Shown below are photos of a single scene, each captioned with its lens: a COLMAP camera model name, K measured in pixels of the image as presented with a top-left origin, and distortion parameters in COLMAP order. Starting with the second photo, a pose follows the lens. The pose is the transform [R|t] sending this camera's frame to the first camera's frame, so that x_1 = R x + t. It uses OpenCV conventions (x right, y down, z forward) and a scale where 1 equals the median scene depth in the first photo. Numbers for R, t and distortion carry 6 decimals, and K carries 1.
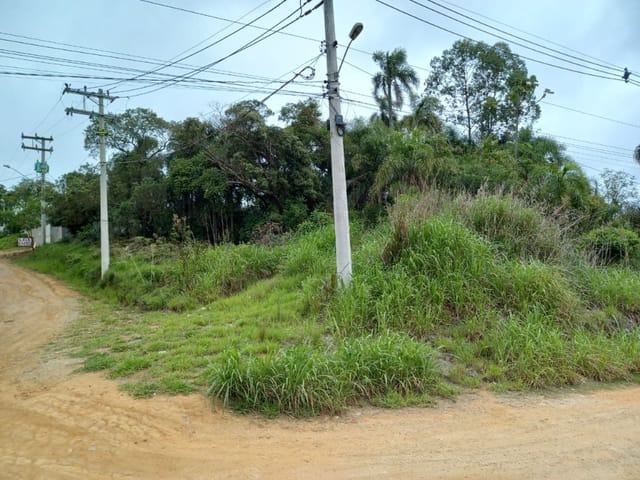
lens RADIAL K [[482.6, 0, 322.5], [0, 482.6, 240.9], [0, 0, 1]] dist [0.082807, -0.105859]
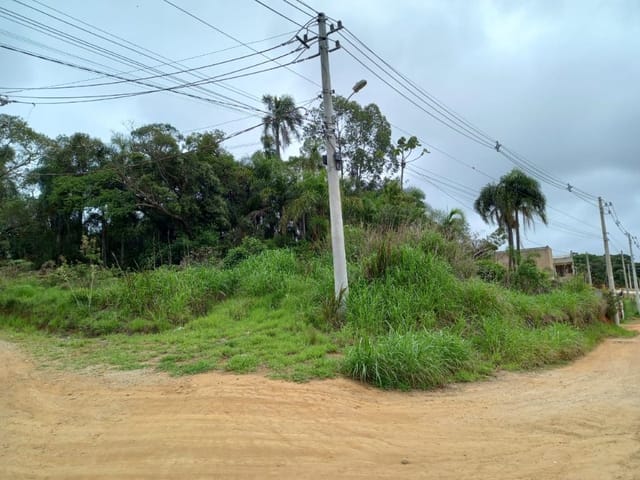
lens RADIAL K [[492.6, 0, 320.0], [0, 492.6, 240.0], [0, 0, 1]] dist [0.010031, 0.004224]
pose [[0.924306, 0.045978, 0.378872, -0.190069], [-0.015010, 0.996328, -0.084292, 0.020722], [-0.381356, 0.072225, 0.921603, -0.020316]]
